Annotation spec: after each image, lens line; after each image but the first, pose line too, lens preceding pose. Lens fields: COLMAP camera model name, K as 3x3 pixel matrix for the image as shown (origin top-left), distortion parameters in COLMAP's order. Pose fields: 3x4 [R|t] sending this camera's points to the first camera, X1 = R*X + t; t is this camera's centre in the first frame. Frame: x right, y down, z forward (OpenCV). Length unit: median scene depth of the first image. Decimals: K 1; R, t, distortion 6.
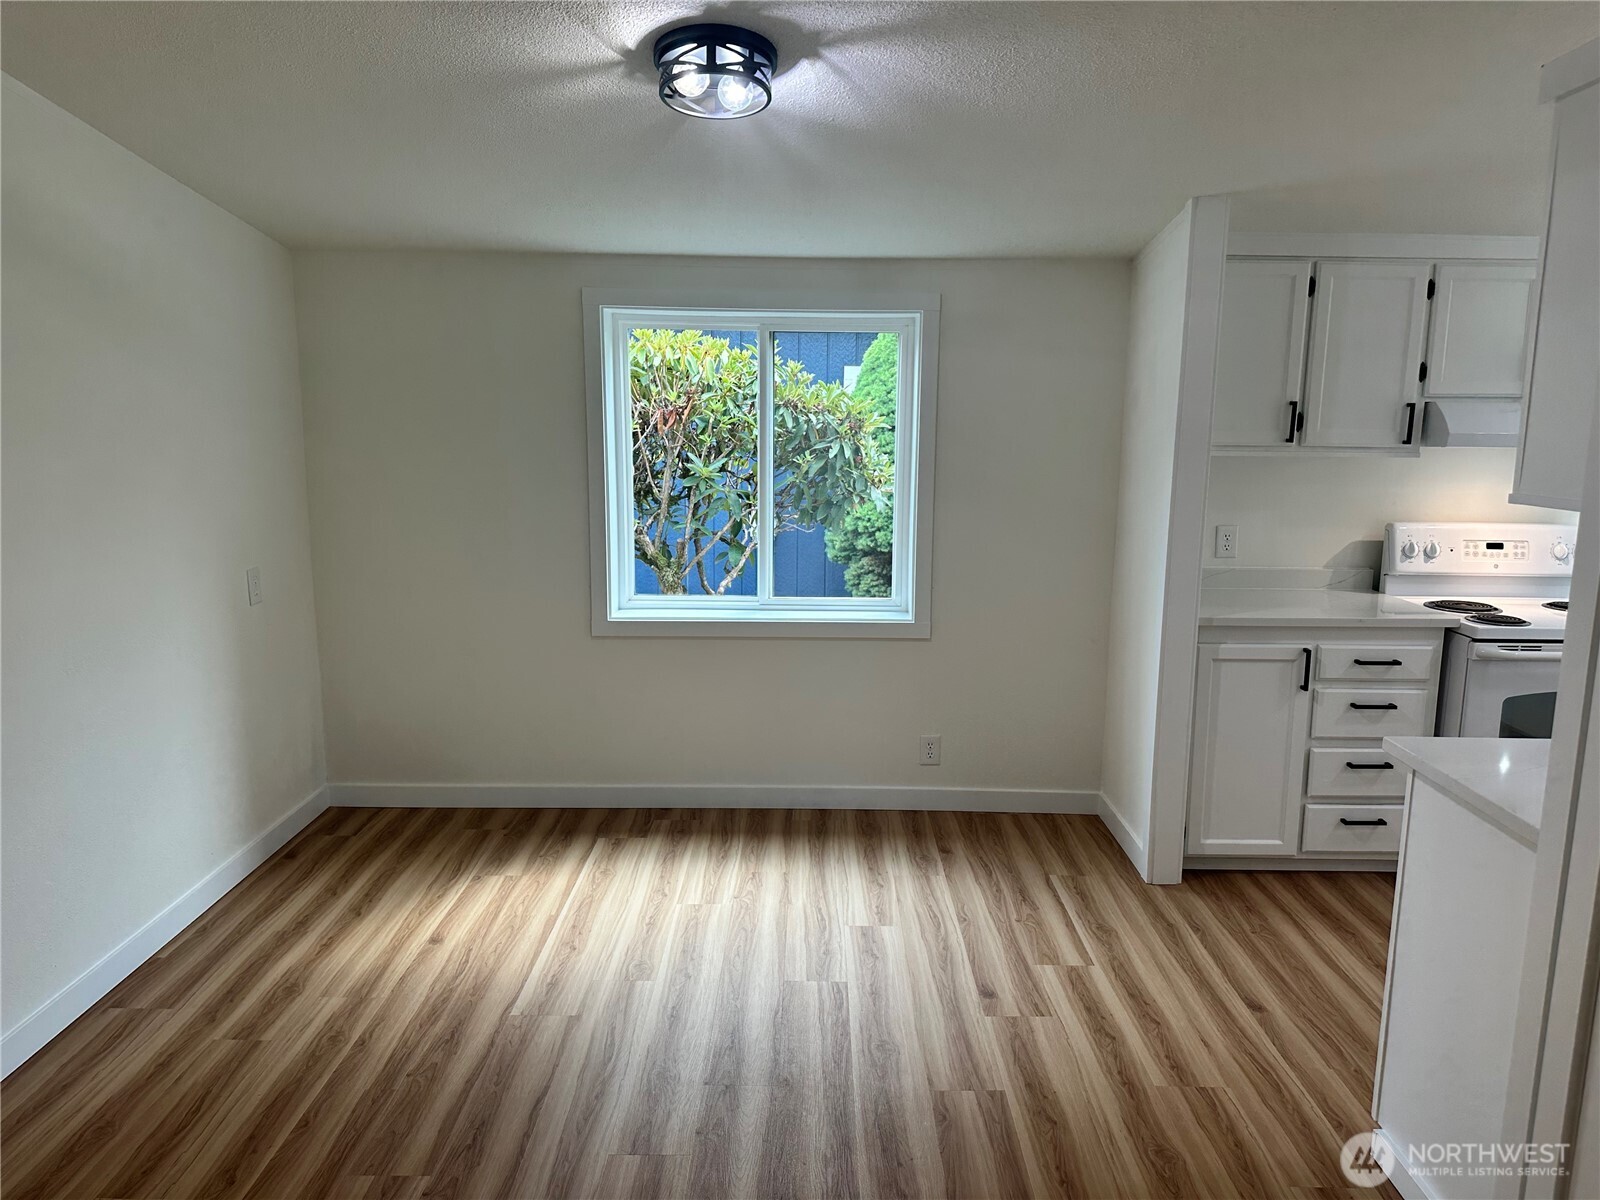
lens RADIAL K [[1108.3, 0, 800.0], [0, 1108.3, 600.0], [0, 0, 1]] dist [0.032296, 0.000688]
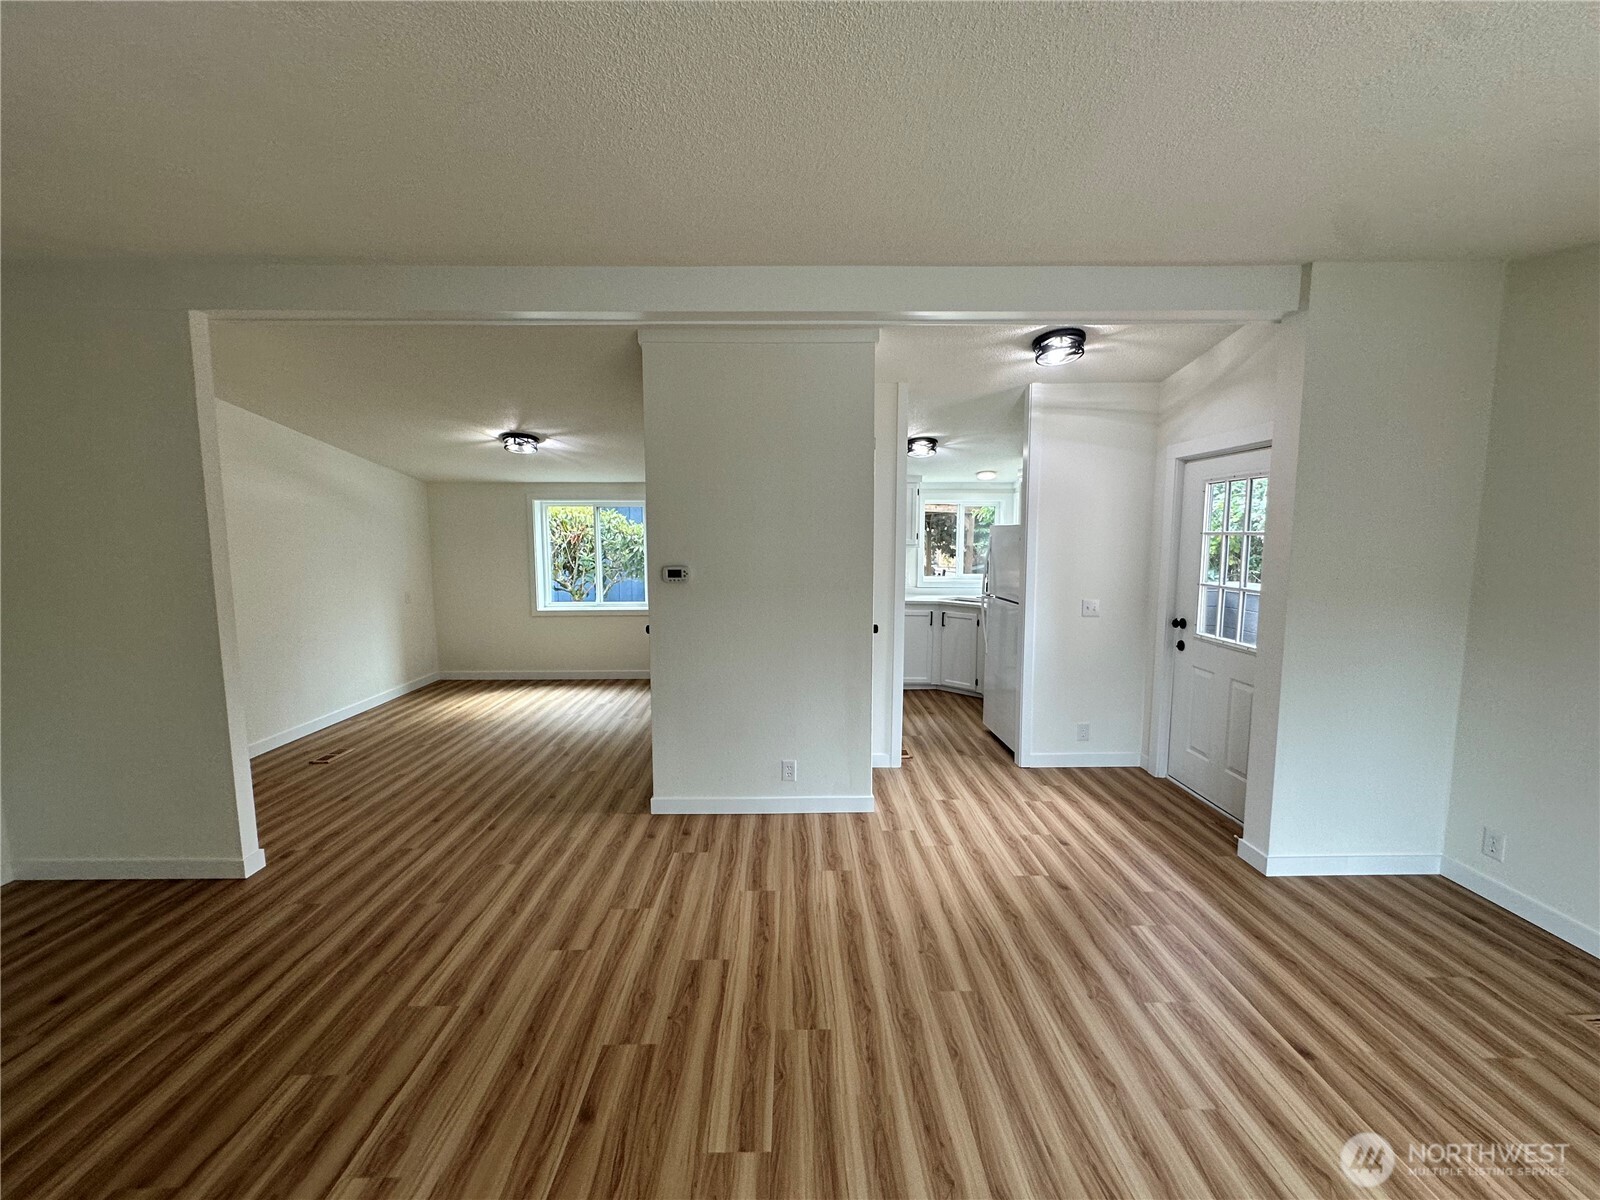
lens RADIAL K [[640.1, 0, 800.0], [0, 640.1, 600.0], [0, 0, 1]] dist [-0.001327, -0.000177]
pose [[0.999798, -0.015264, 0.013086, 0.516775], [0.016125, 0.997523, -0.068467, 0.126549], [-0.012008, 0.068664, 0.997568, -0.682339]]
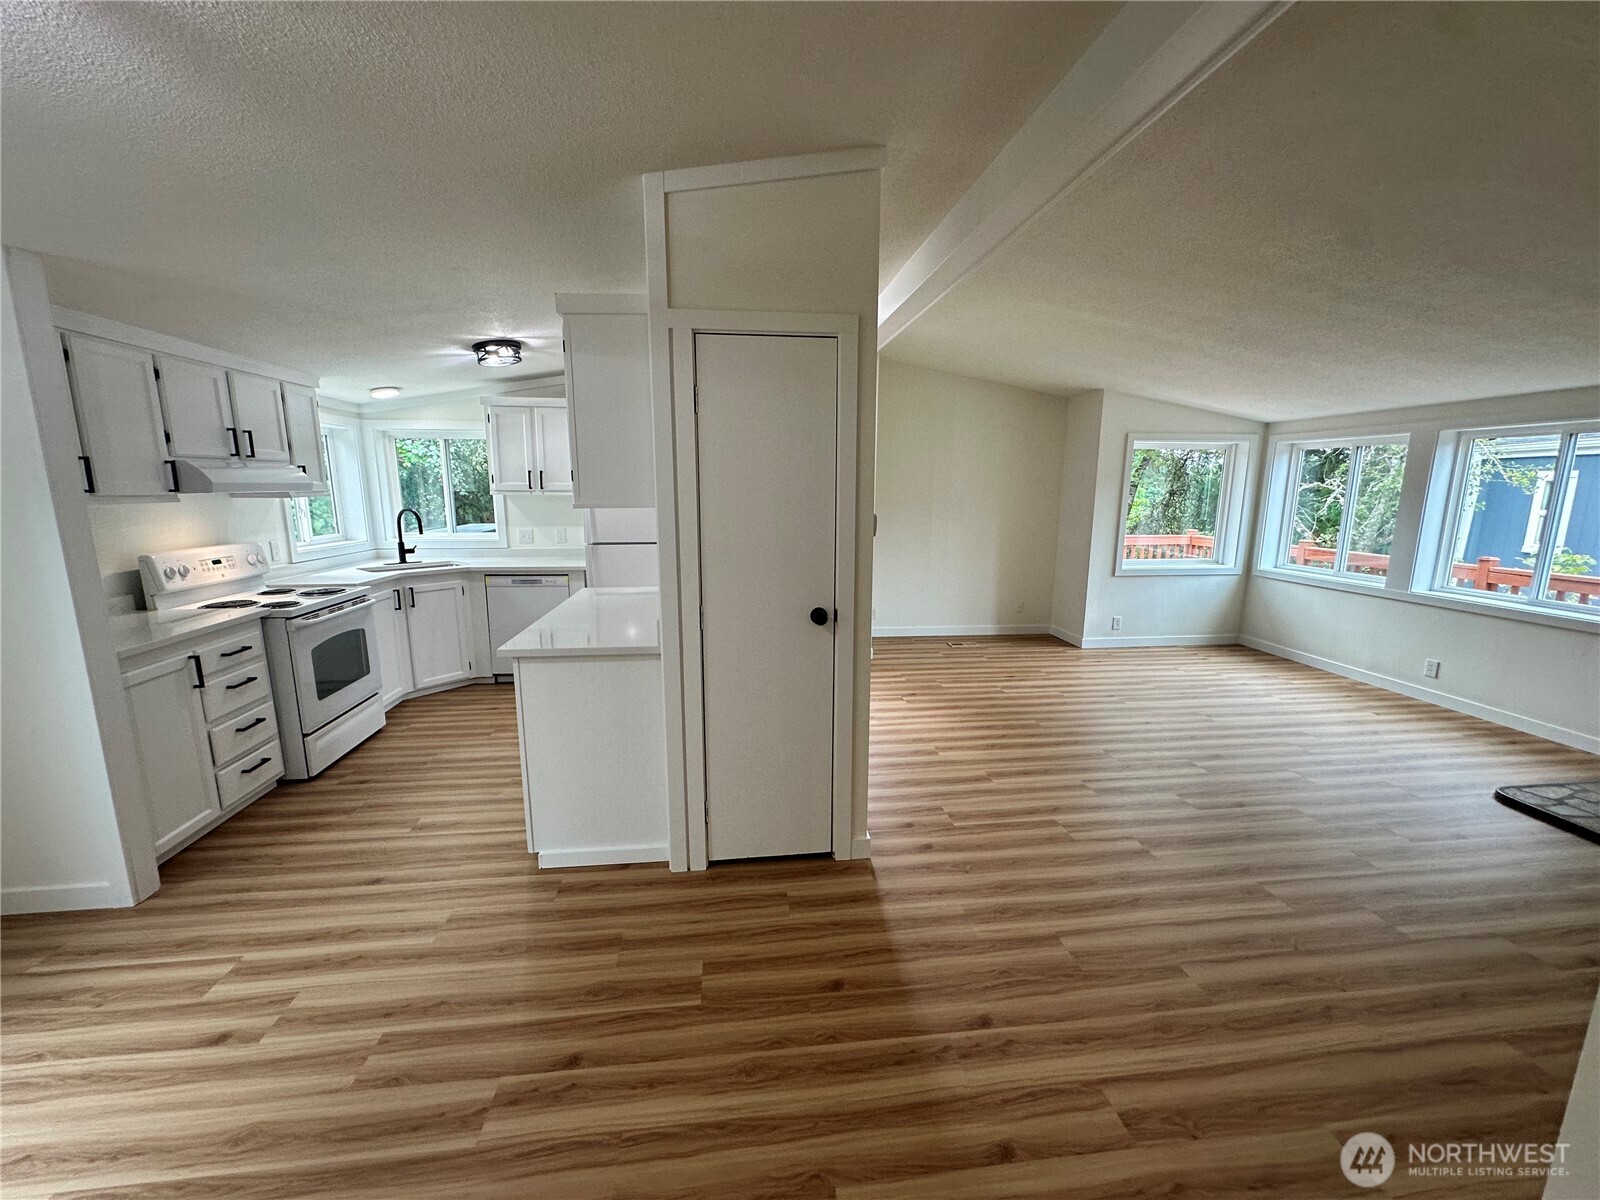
lens RADIAL K [[640.1, 0, 800.0], [0, 640.1, 600.0], [0, 0, 1]] dist [-0.001327, -0.000177]
pose [[-0.123293, -0.186890, 0.974613, -0.309166], [0.166383, 0.964311, 0.205962, -0.049083], [-0.978323, 0.187552, -0.087798, 0.372251]]
